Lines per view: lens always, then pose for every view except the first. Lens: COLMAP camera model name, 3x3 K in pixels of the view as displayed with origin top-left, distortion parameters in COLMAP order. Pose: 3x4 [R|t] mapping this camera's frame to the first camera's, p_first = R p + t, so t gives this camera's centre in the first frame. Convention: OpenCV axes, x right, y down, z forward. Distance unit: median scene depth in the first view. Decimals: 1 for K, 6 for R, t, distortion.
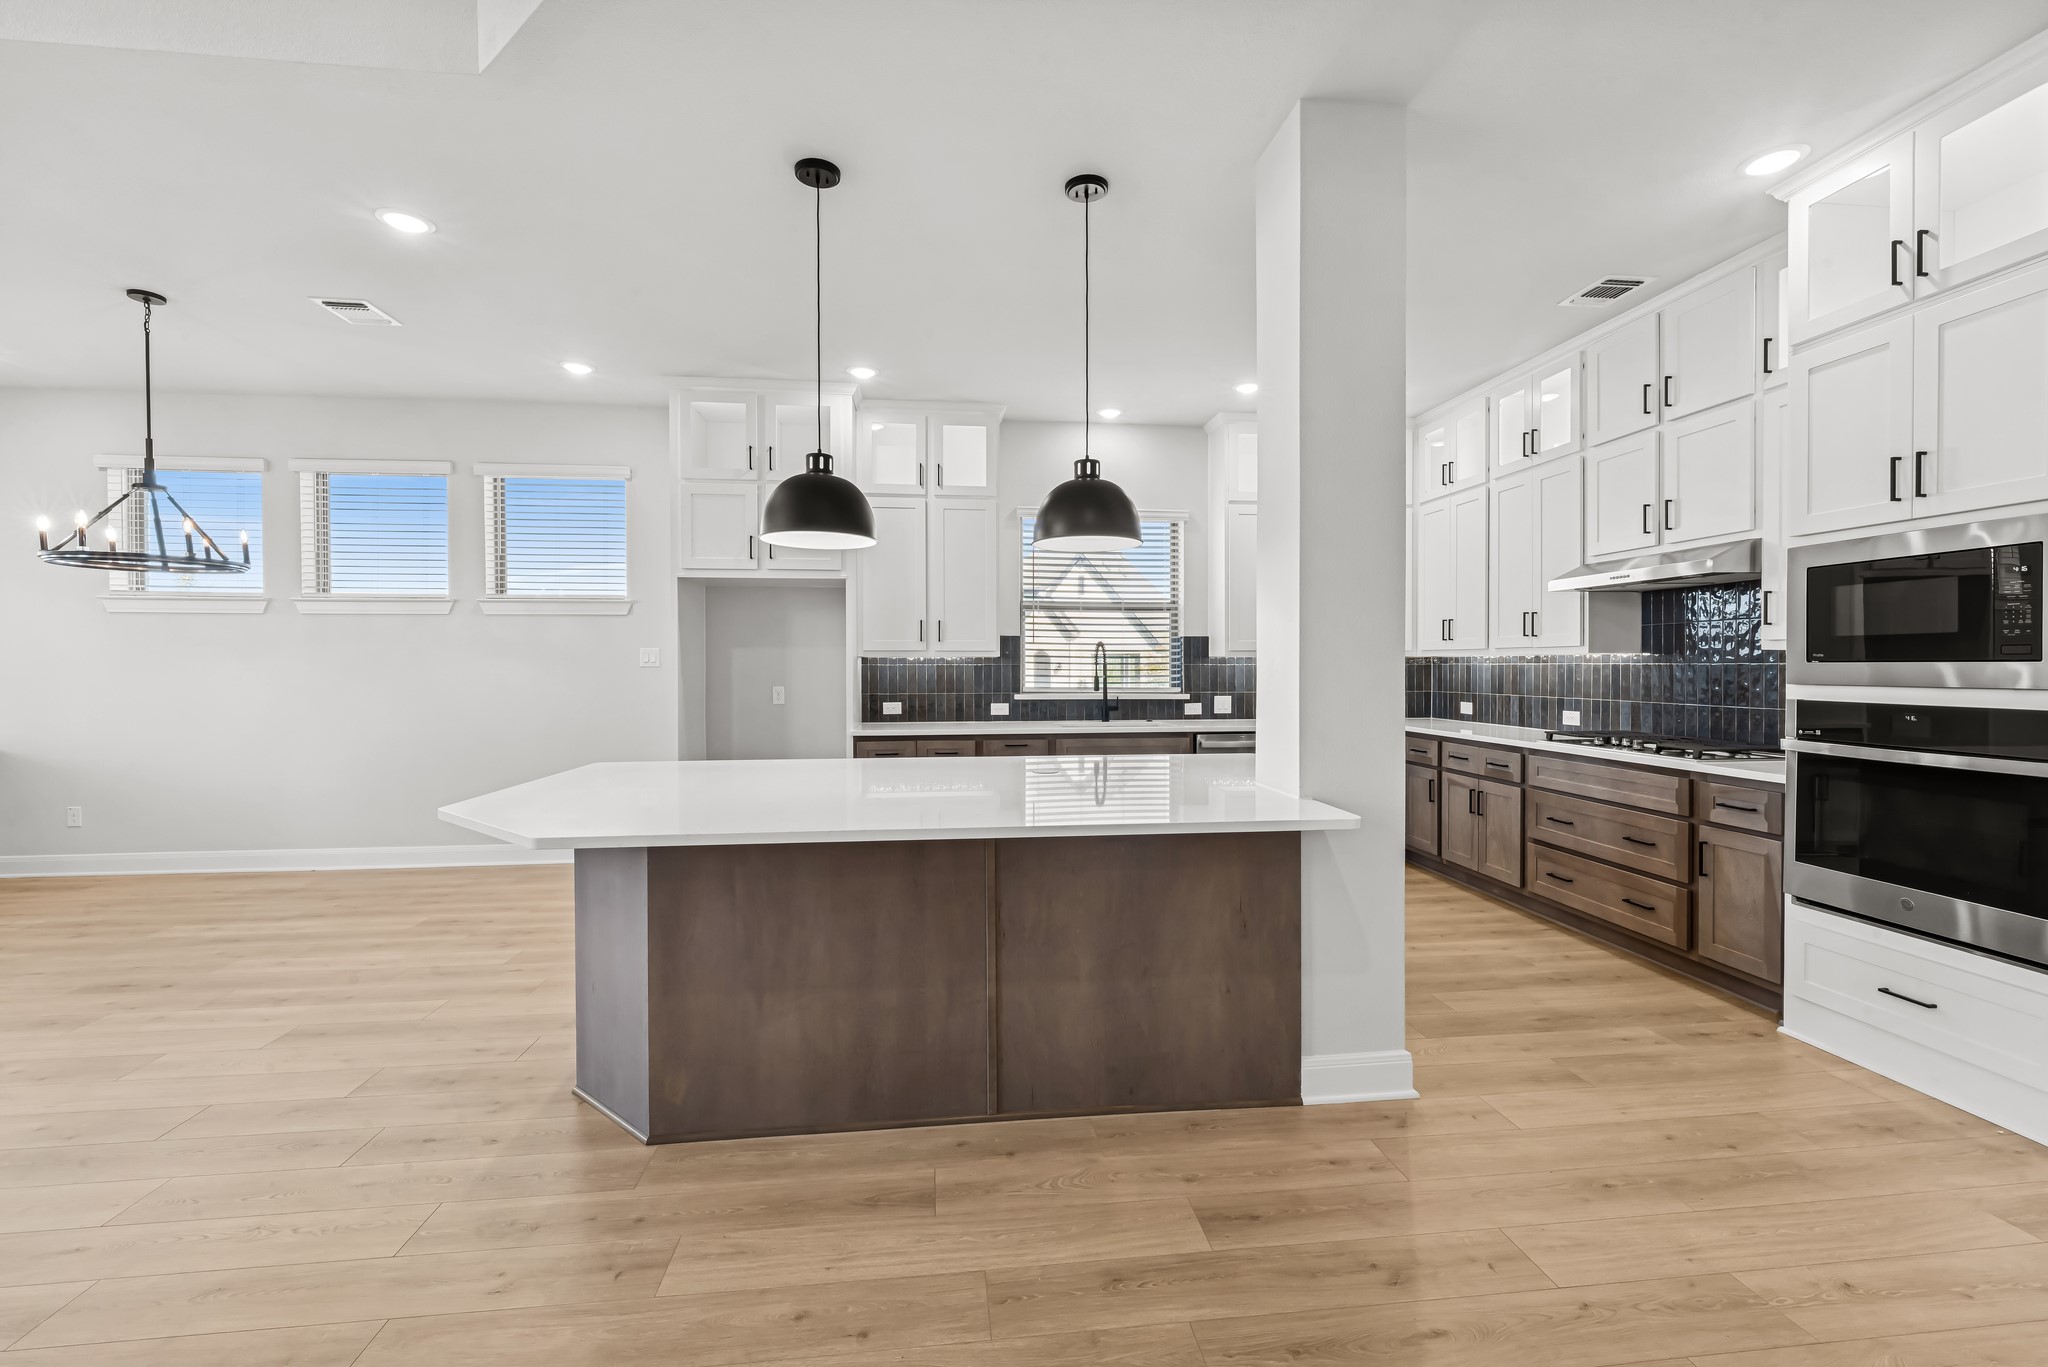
lens RADIAL K [[835.7, 0, 1023.6], [0, 835.7, 672.5], [0, 0, 1]] dist [-0.000846, -0.000348]
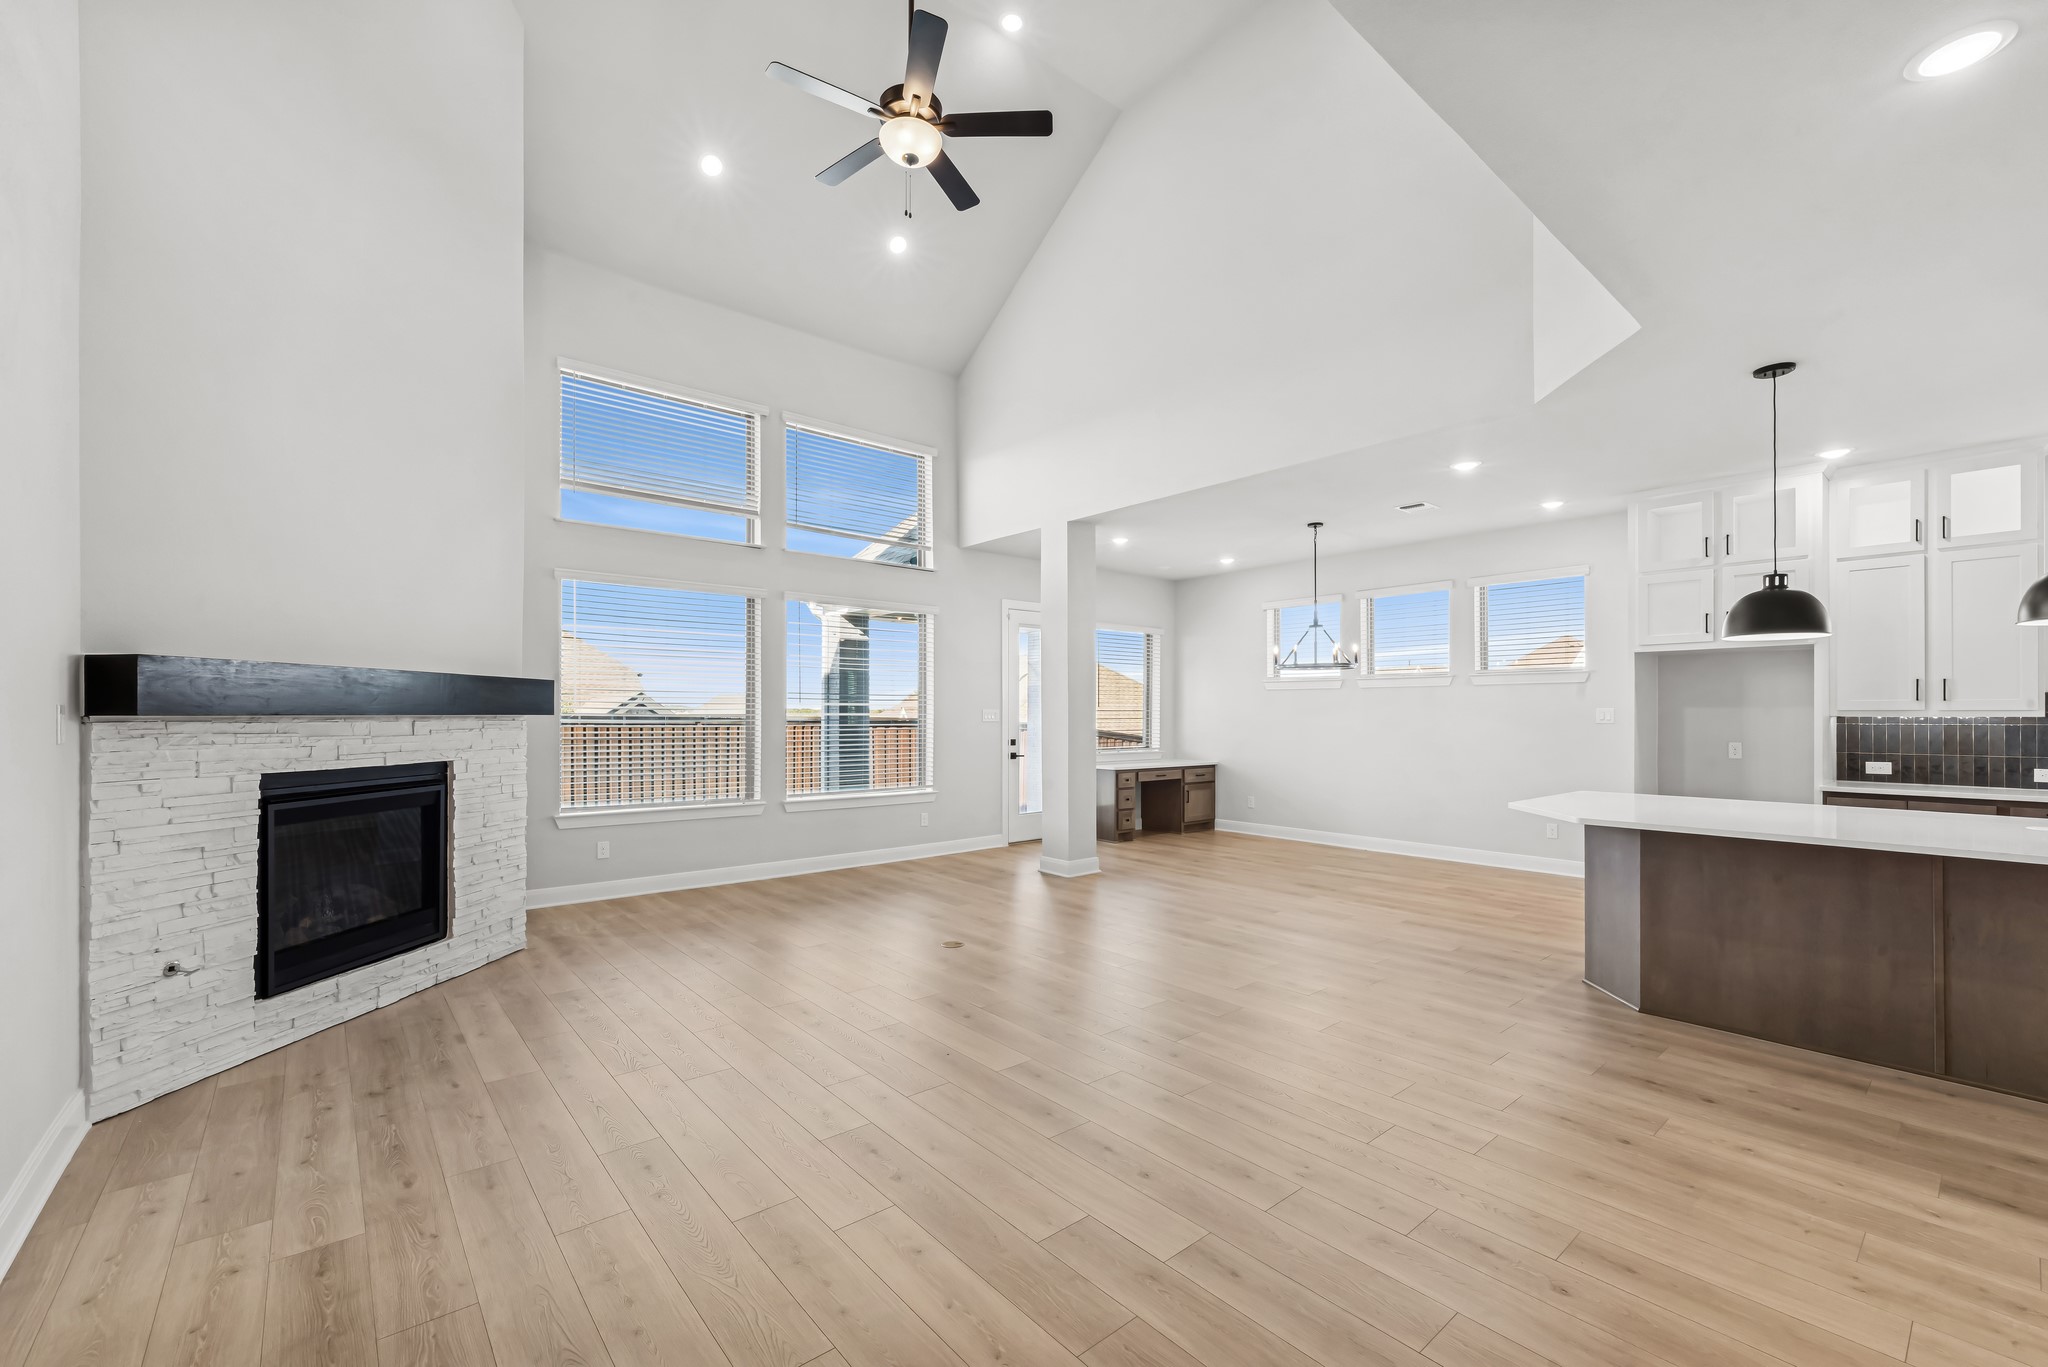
lens RADIAL K [[841.8, 0, 1028.7], [0, 841.8, 711.5], [0, 0, 1]] dist [-0.001849, -0.000409]
pose [[0.555782, 0.000155, -0.831328, 0.141473], [-0.009944, 0.999930, -0.006461, -0.009654], [0.831268, 0.011858, 0.555745, -0.500381]]
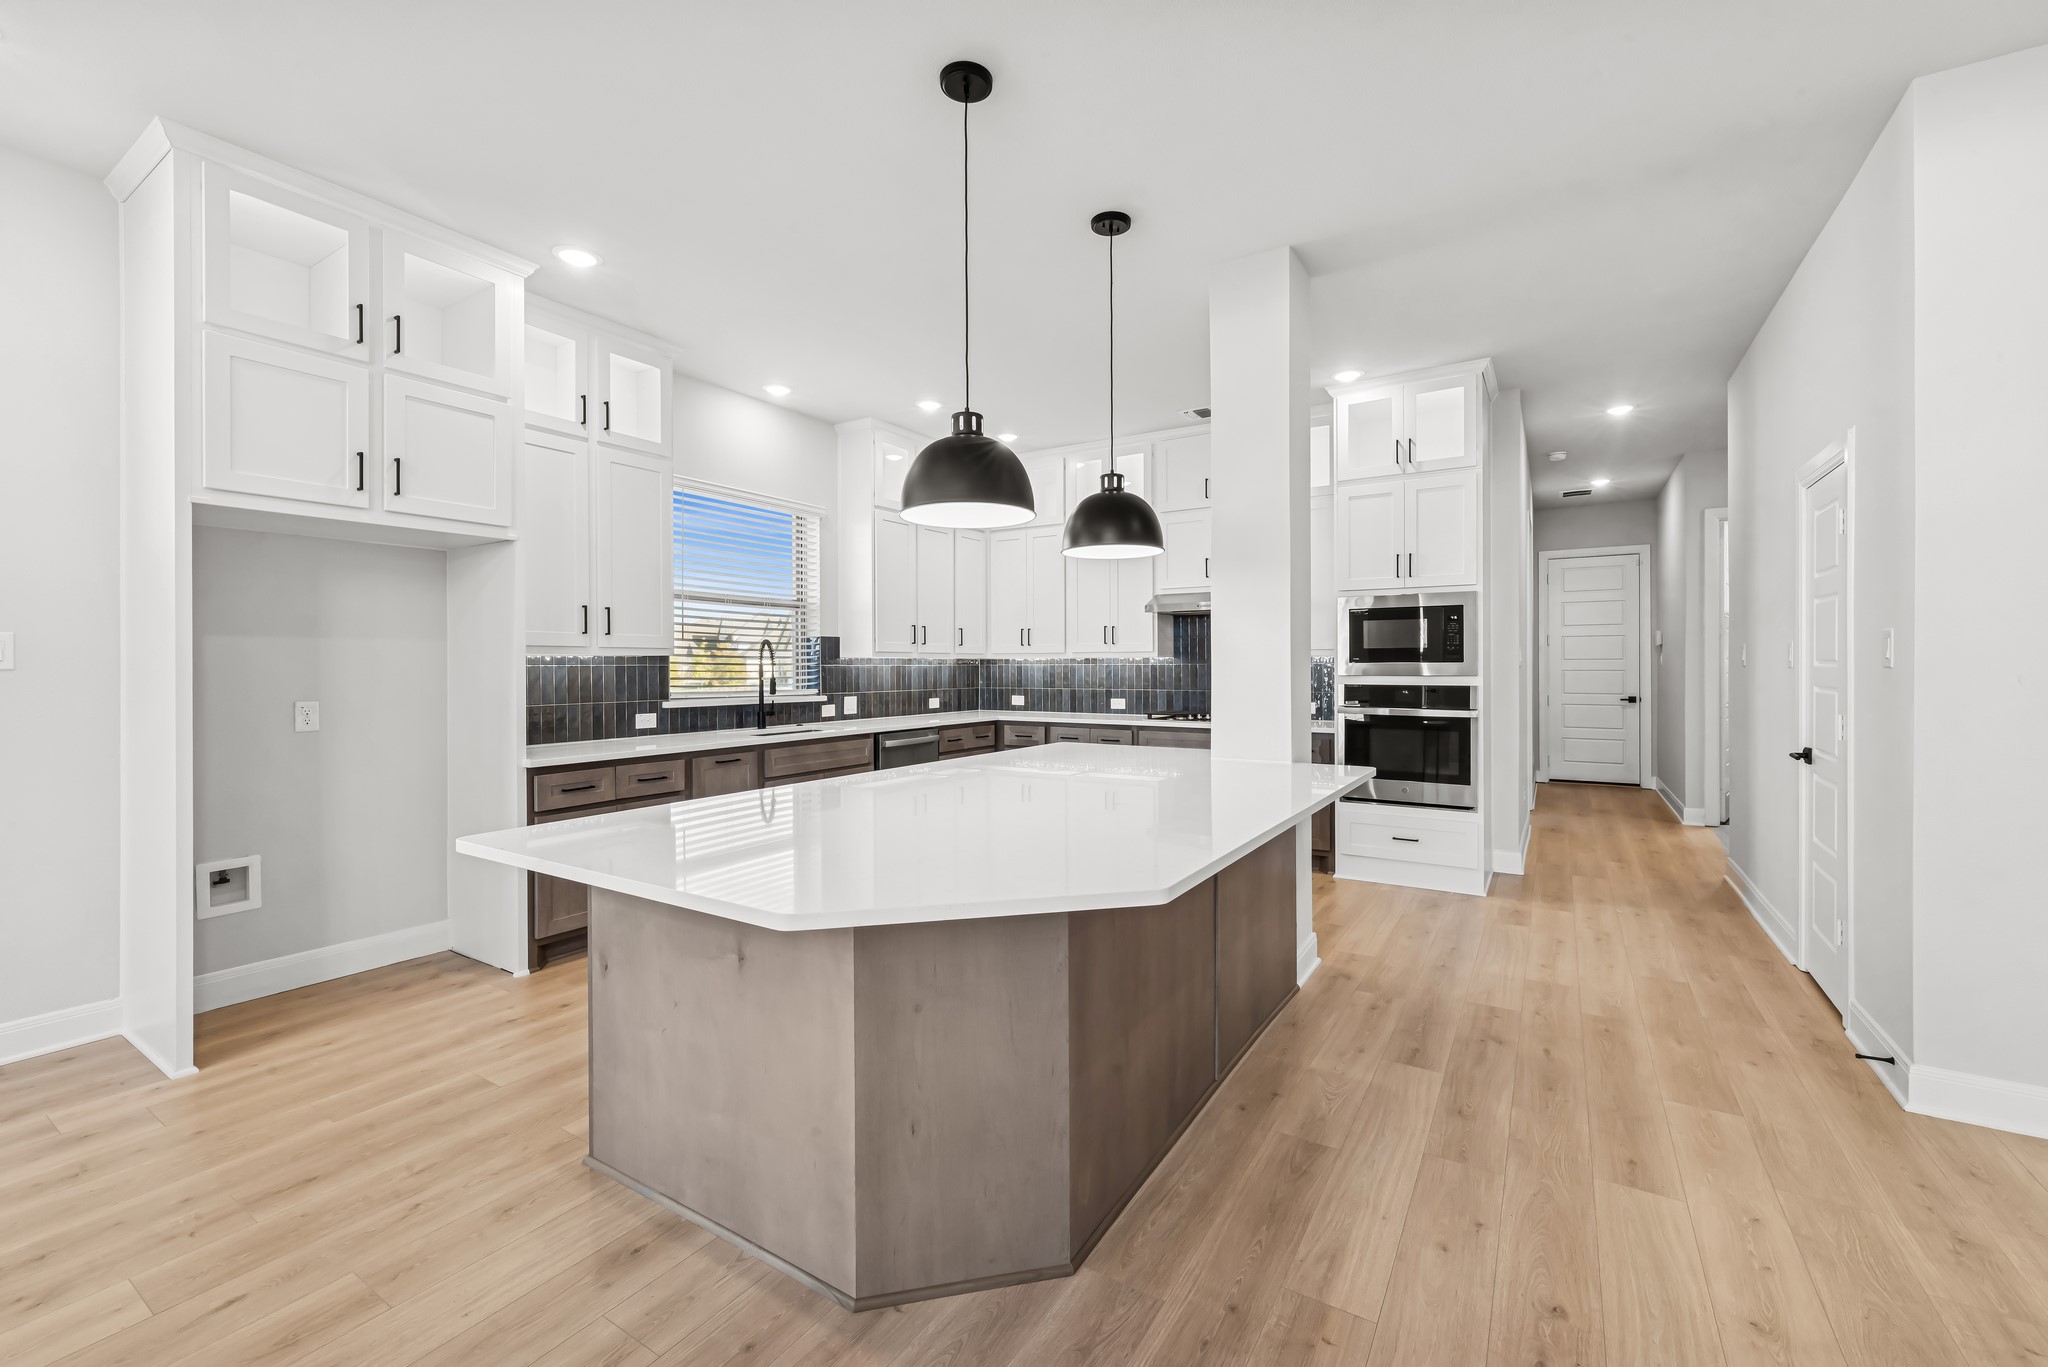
lens RADIAL K [[836.2, 0, 1028.8], [0, 836.2, 670.0], [0, 0, 1]] dist [-0.000448, -0.000309]
pose [[0.625185, -0.004432, 0.780464, -0.556780], [0.008905, 0.999959, -0.001454, -0.000775], [-0.780426, 0.007859, 0.625199, 0.274440]]
